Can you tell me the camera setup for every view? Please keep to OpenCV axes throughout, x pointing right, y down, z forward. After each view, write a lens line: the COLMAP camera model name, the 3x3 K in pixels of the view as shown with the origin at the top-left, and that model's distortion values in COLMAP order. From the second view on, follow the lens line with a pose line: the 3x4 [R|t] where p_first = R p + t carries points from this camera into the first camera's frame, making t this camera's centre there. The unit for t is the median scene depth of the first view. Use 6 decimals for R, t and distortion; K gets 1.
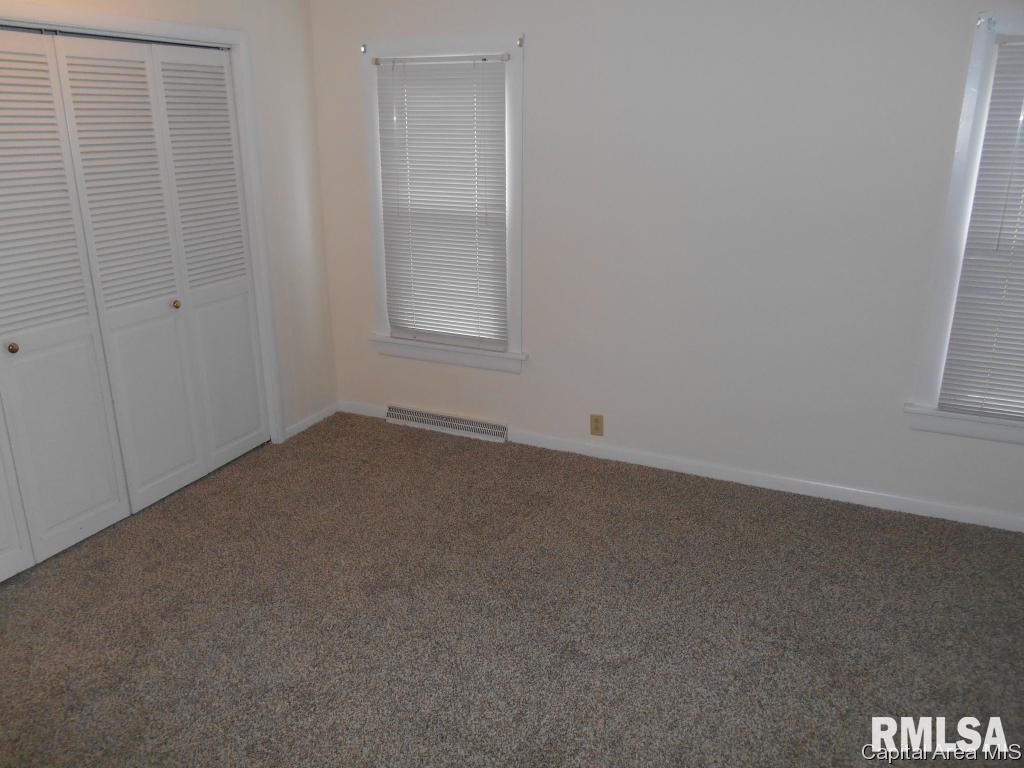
lens RADIAL K [[801.8, 0, 512.5], [0, 801.8, 377.1], [0, 0, 1]] dist [-0.024395, 0.012154]
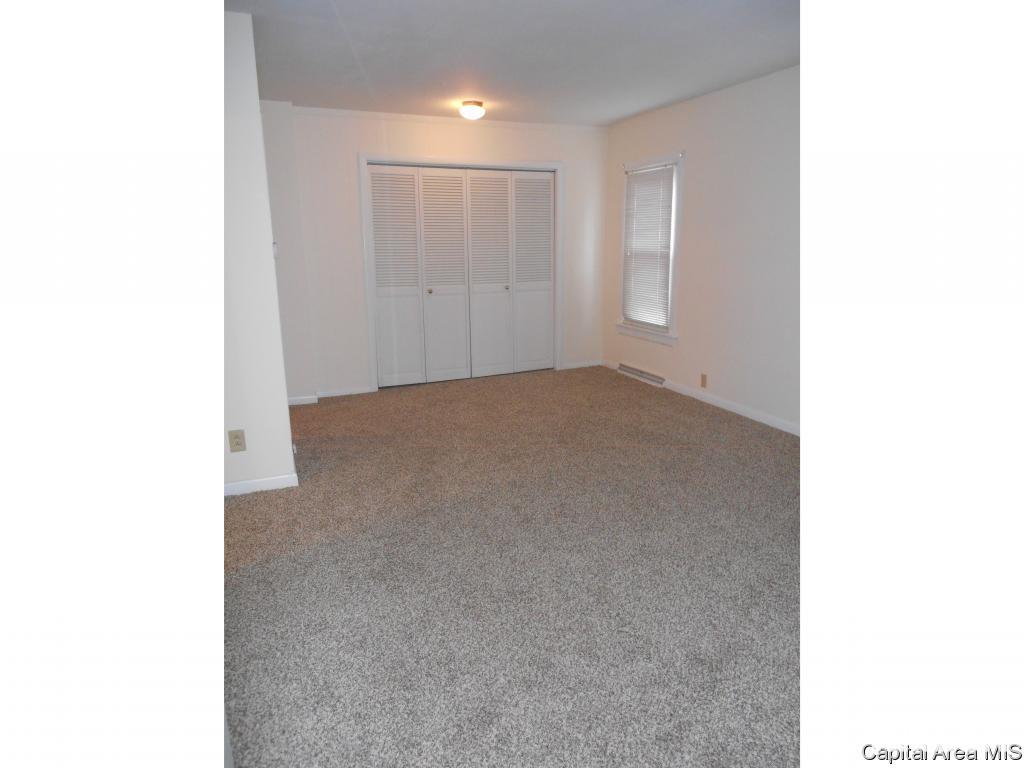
lens RADIAL K [[597.8, 0, 514.3], [0, 597.8, 385.3], [0, 0, 1]] dist [-0.032708, 0.009495]
pose [[0.743152, 0.152384, -0.651540, 0.661808], [-0.196110, 0.980566, 0.005652, 0.149454], [0.639739, 0.123573, 0.758593, -0.180925]]
